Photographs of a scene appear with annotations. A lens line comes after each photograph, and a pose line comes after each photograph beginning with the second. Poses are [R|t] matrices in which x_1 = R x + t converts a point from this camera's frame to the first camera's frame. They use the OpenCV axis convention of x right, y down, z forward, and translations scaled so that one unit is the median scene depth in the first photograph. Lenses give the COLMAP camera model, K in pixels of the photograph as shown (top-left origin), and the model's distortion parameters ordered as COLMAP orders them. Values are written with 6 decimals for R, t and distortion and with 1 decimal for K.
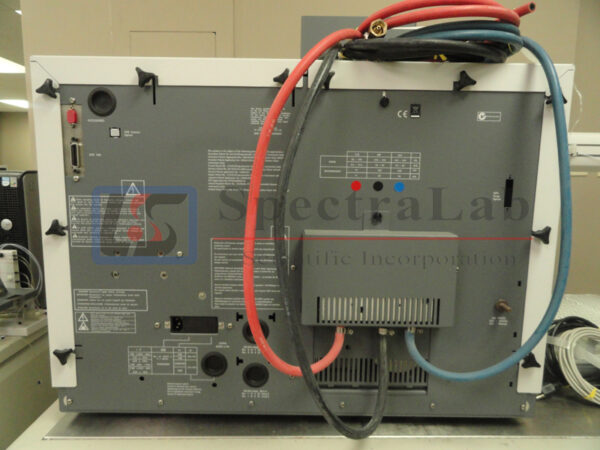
lens RADIAL K [[417.0, 0, 299.0], [0, 417.0, 228.0], [0, 0, 1]] dist [-0.000807, -0.000689]
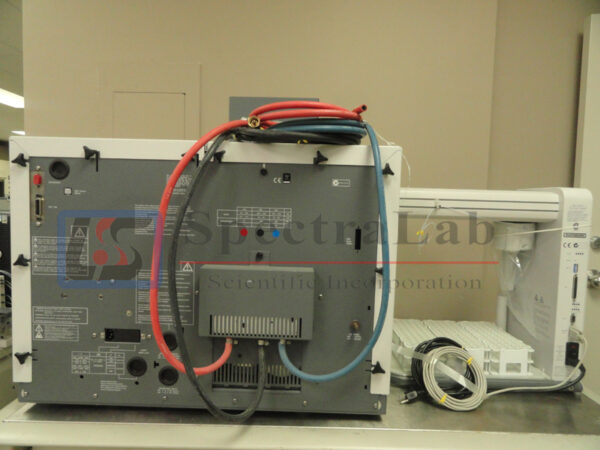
lens RADIAL K [[417.0, 0, 299.0], [0, 417.0, 228.0], [0, 0, 1]] dist [-0.000807, -0.000689]
pose [[0.999776, 0.014094, -0.015764, 0.333491], [-0.015151, 0.997495, -0.069100, -0.024385], [0.014751, 0.069323, 0.997485, -0.339382]]
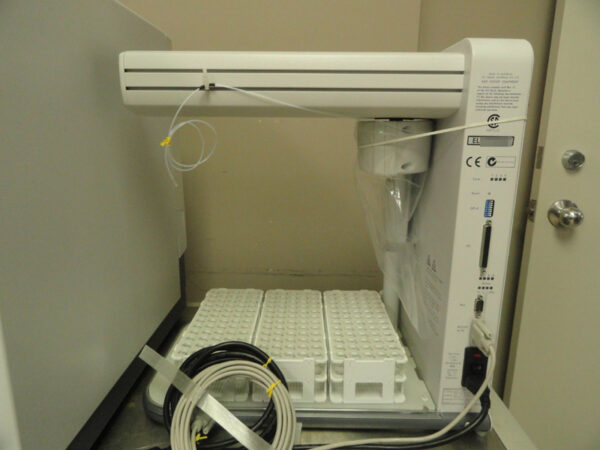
lens RADIAL K [[417.0, 0, 299.0], [0, 417.0, 228.0], [0, 0, 1]] dist [-0.000807, -0.000689]
pose [[0.999729, -0.004625, -0.022798, 1.032255], [0.006965, 0.994590, 0.103647, -0.045055], [0.022195, -0.103778, 0.994353, 0.487519]]
